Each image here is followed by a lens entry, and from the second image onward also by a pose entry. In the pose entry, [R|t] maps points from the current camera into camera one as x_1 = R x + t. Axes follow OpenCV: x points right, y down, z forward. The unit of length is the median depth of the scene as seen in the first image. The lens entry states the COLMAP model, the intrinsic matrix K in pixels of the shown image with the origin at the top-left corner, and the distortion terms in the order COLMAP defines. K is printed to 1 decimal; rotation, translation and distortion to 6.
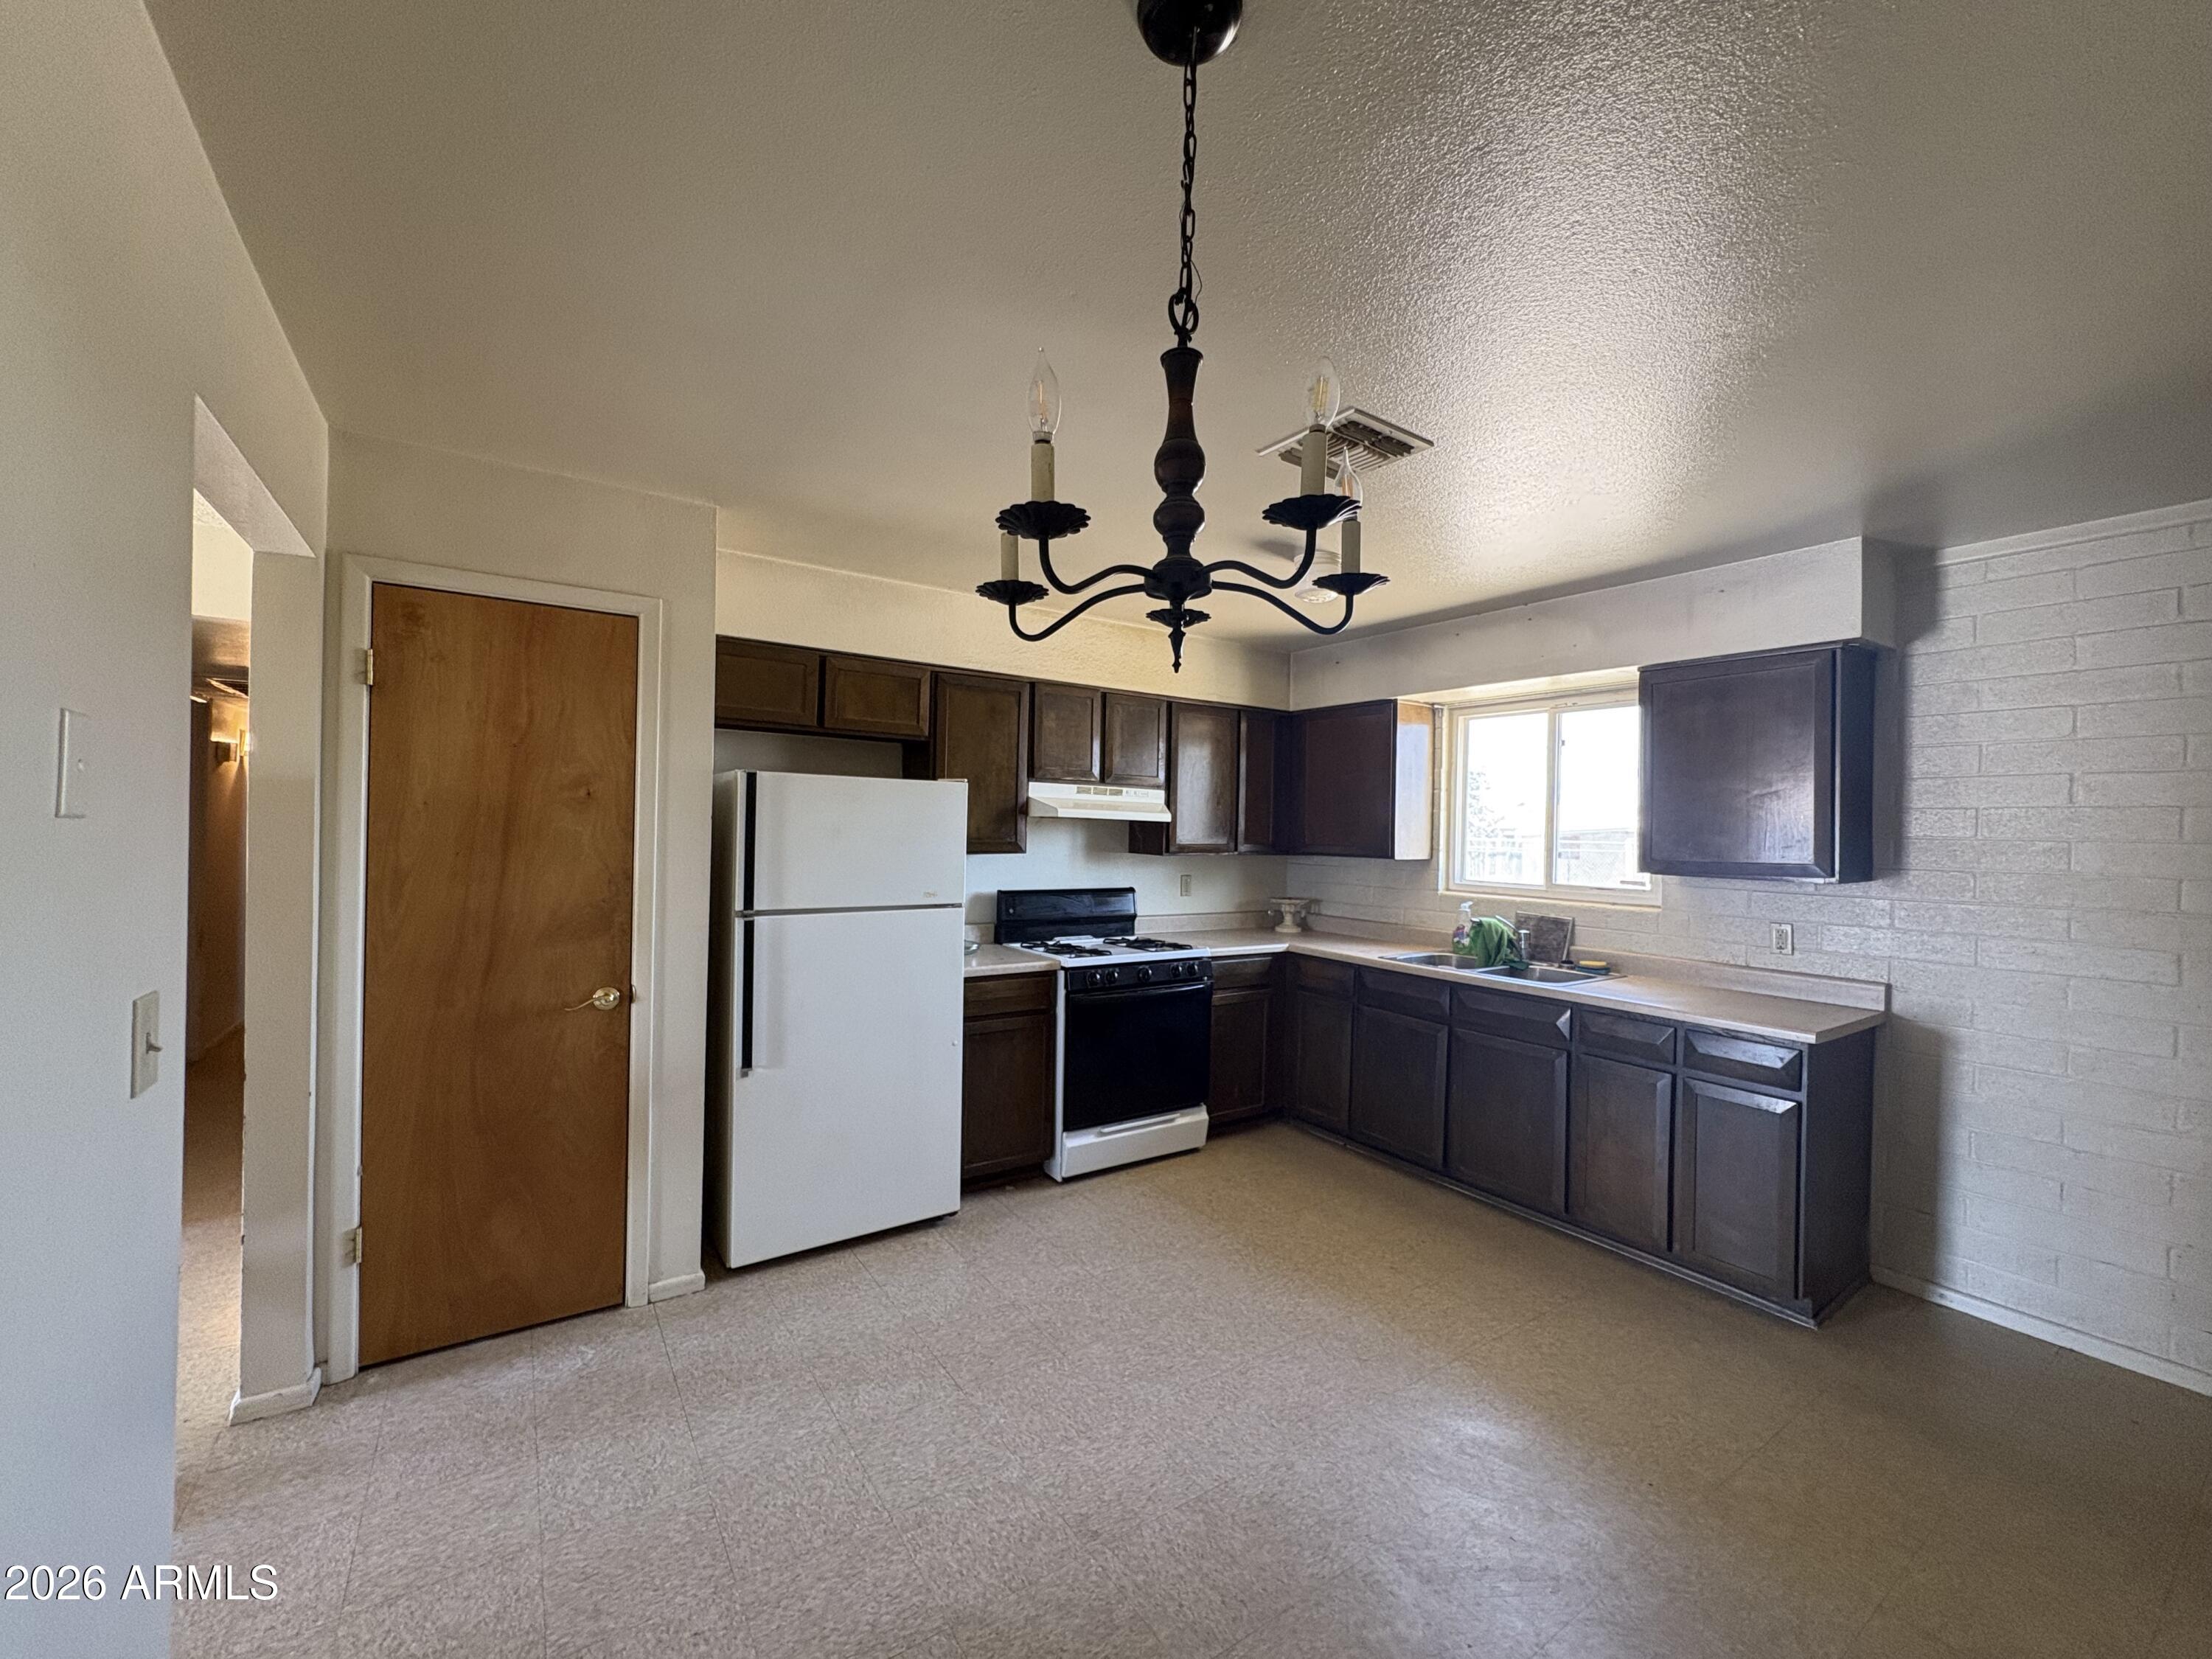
lens RADIAL K [[884.5, 0, 1106.0], [0, 884.5, 829.5], [0, 0, 1]] dist [0.000509, 0.000456]
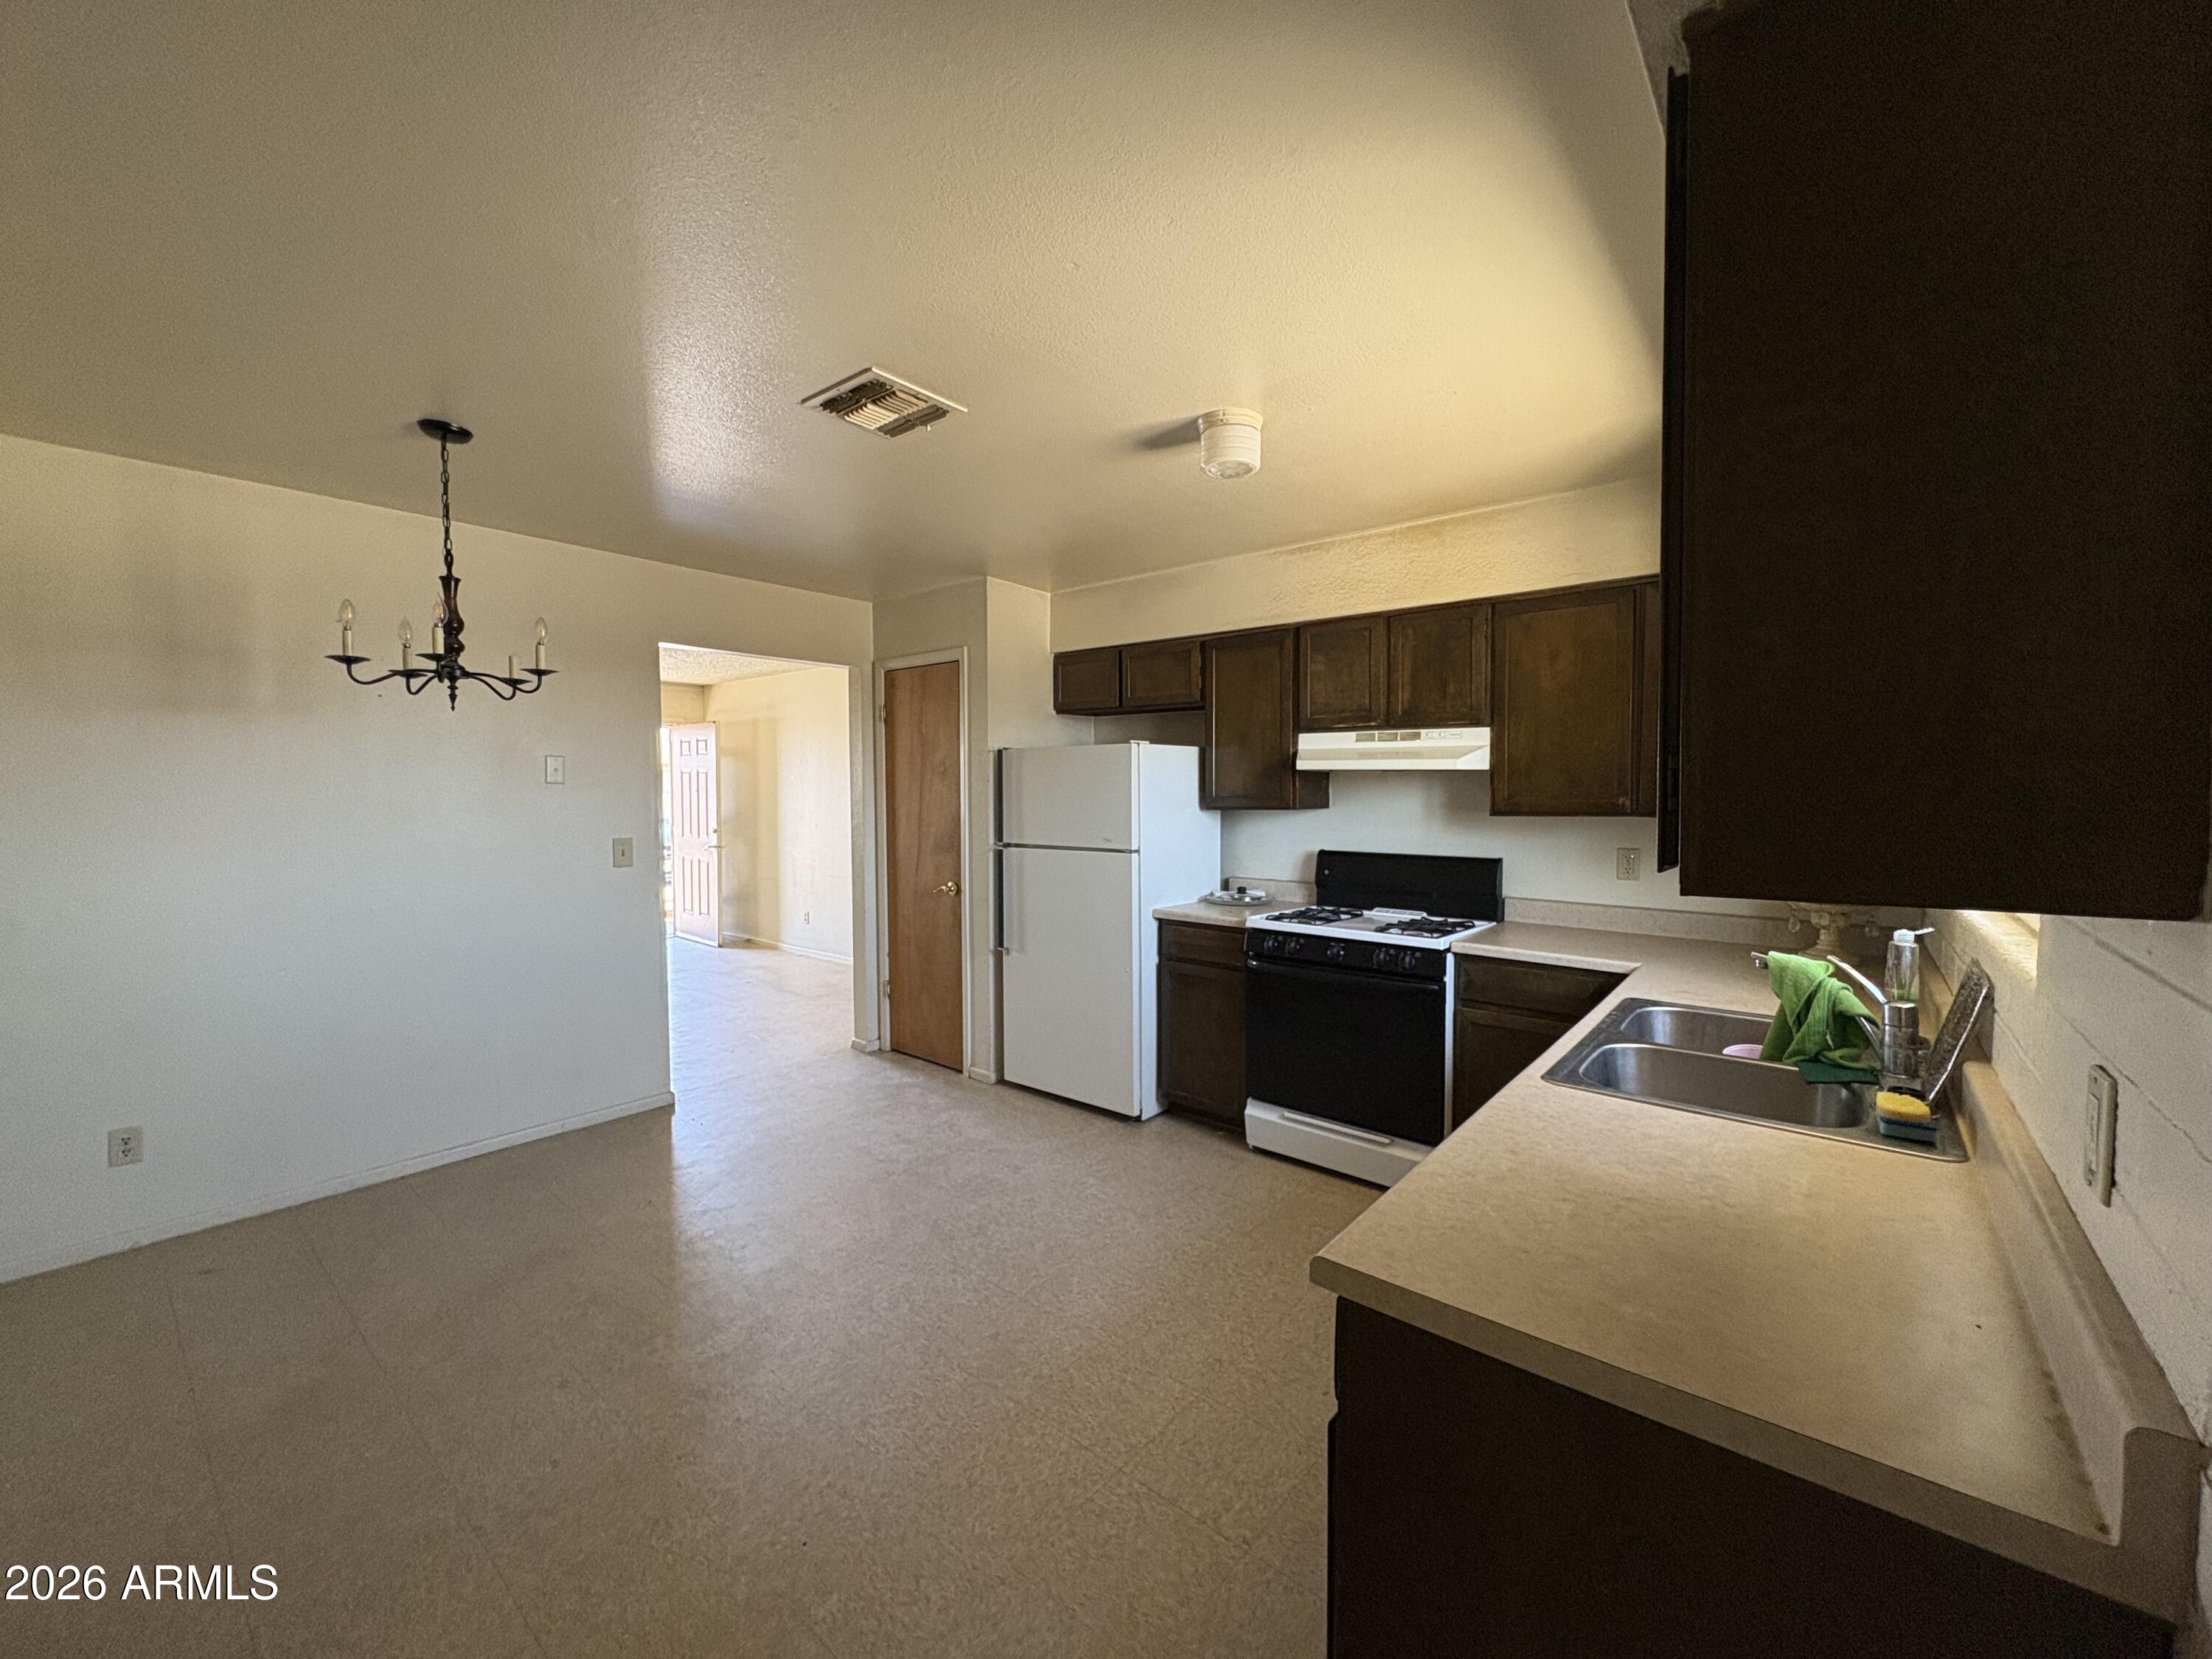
lens RADIAL K [[884.5, 0, 1106.0], [0, 884.5, 829.5], [0, 0, 1]] dist [0.000509, 0.000456]
pose [[0.275747, 0.027159, -0.960846, 0.896686], [0.009257, 0.999479, 0.030908, 0.019815], [0.961186, -0.017417, 0.275352, 0.634800]]
